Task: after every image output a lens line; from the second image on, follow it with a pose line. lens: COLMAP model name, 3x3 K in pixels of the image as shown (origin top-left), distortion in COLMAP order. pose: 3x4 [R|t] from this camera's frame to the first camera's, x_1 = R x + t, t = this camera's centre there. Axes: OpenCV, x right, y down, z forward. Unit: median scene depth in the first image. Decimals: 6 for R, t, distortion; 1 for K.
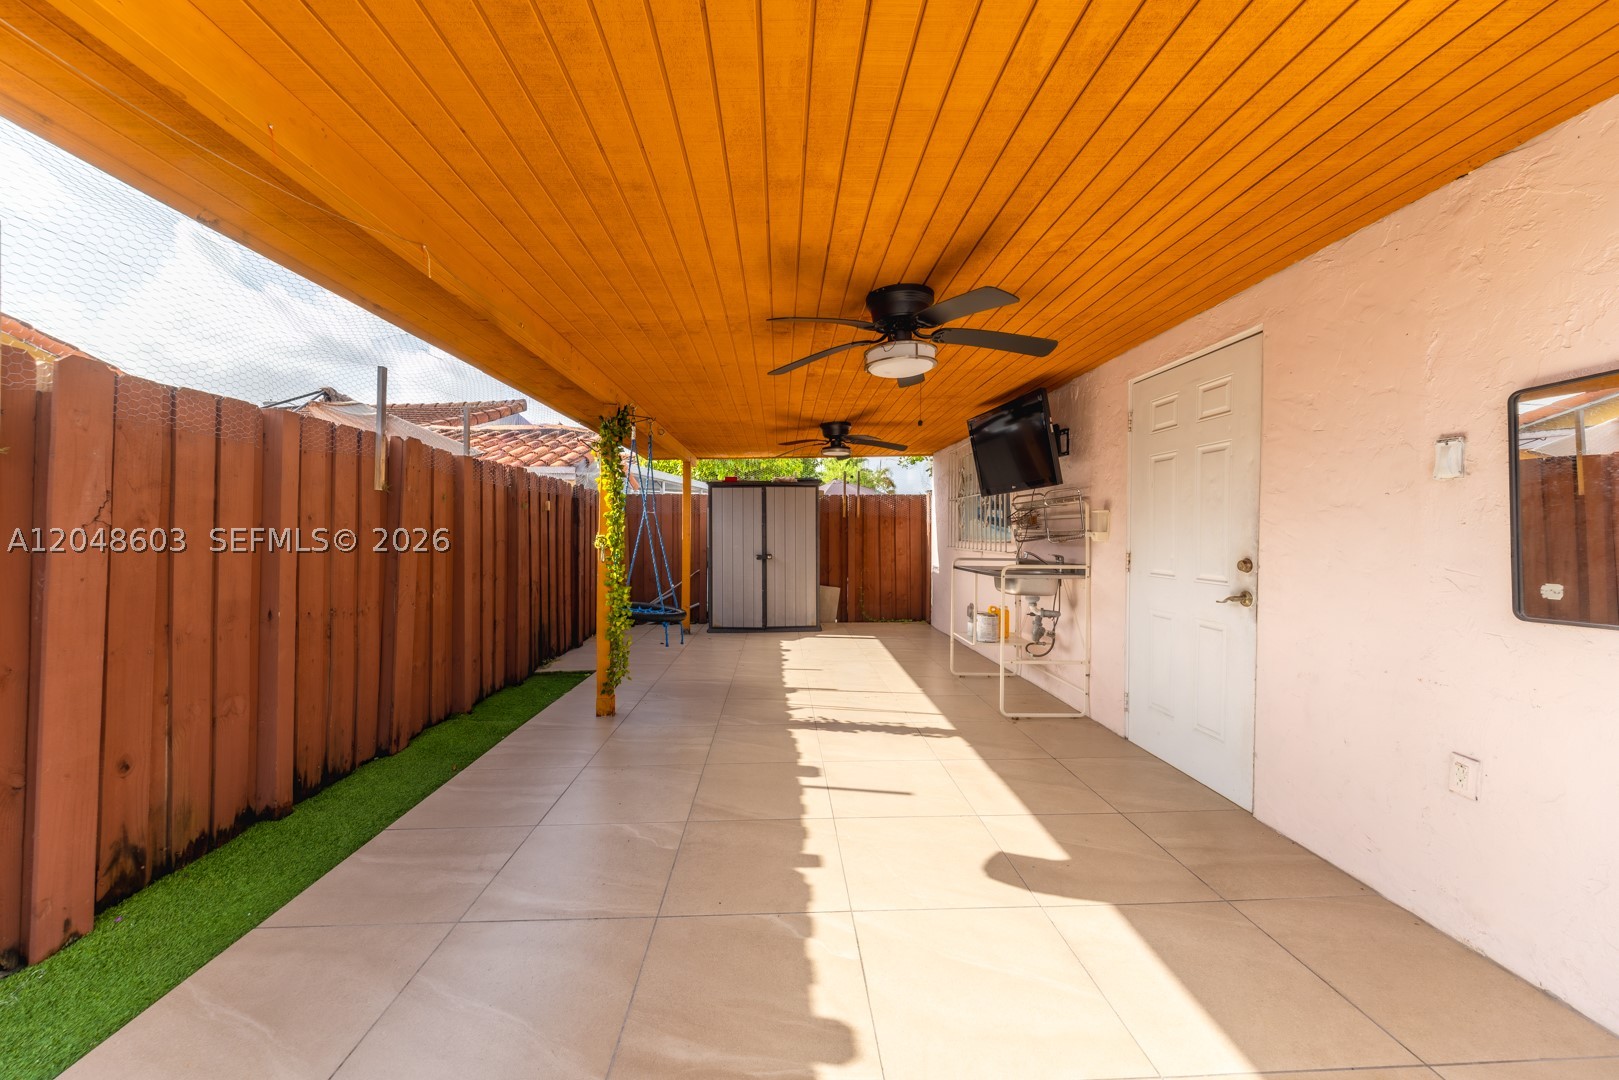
lens RADIAL K [[603.7, 0, 801.3], [0, 603.7, 534.9], [0, 0, 1]] dist [-0.001042, -0.000364]
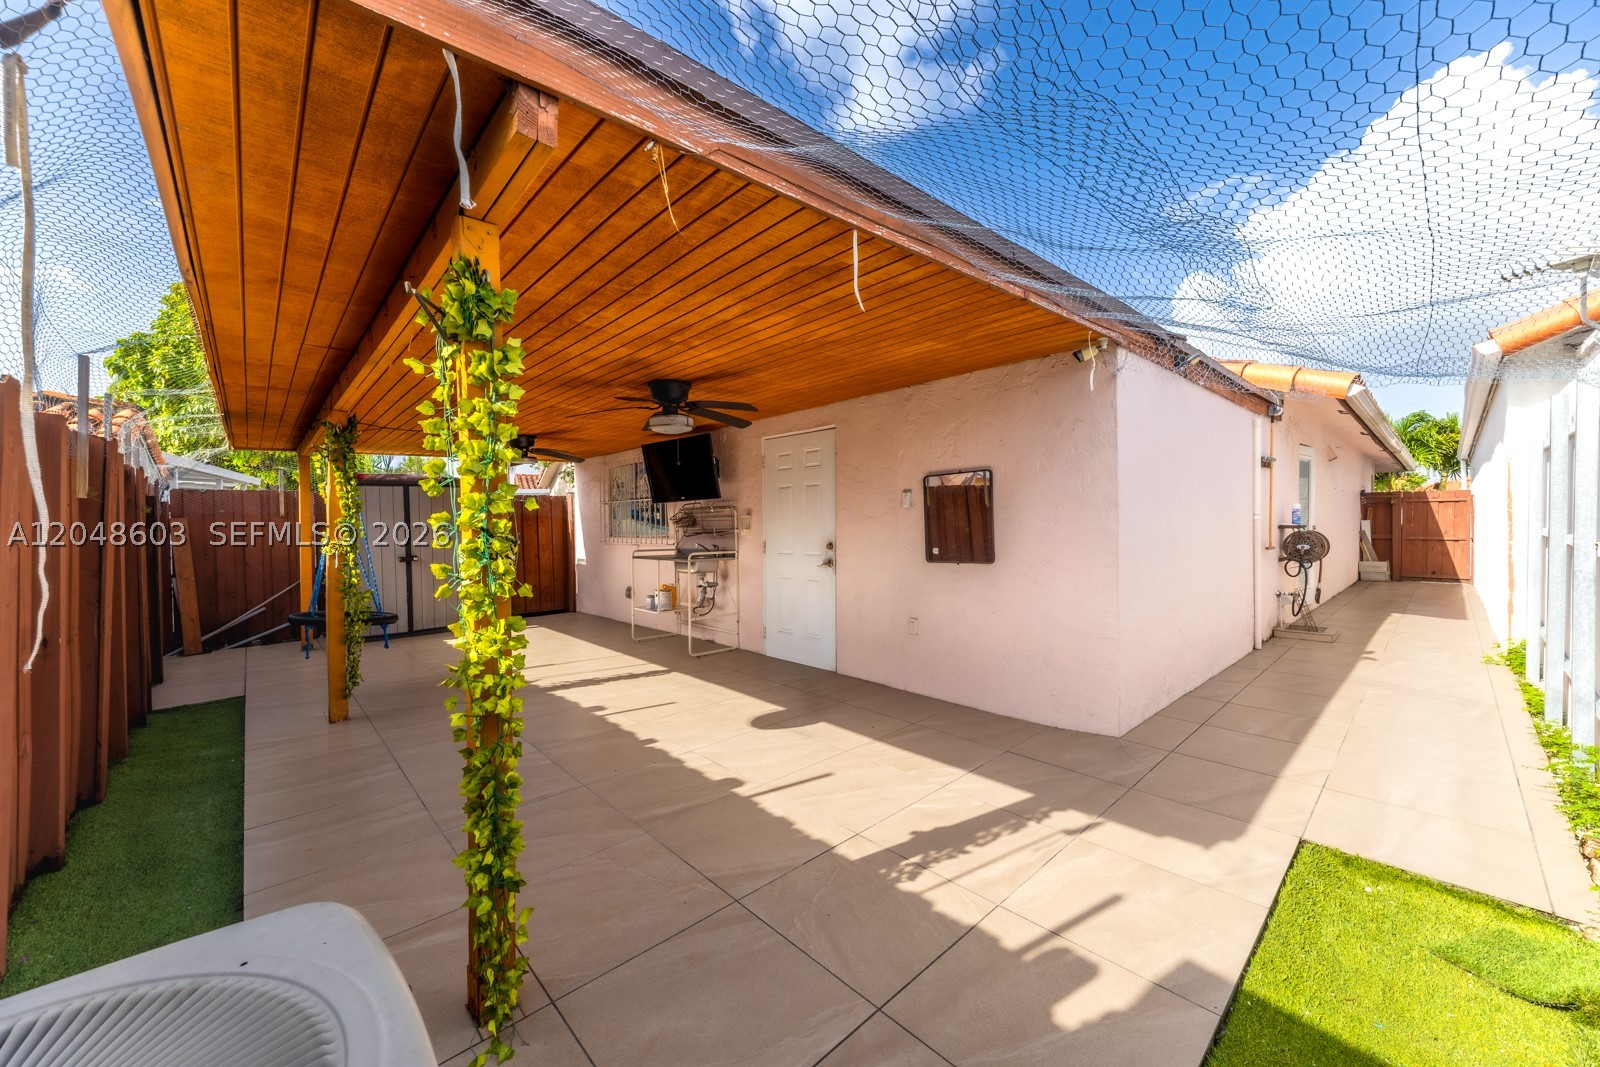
lens RADIAL K [[596.6, 0, 801.1], [0, 596.6, 528.2], [0, 0, 1]] dist [-0.001042, -0.000364]
pose [[0.754169, -0.019958, 0.656377, -0.399964], [0.019049, 0.999782, 0.008512, -0.017507], [-0.656404, 0.006084, 0.754385, -0.259911]]
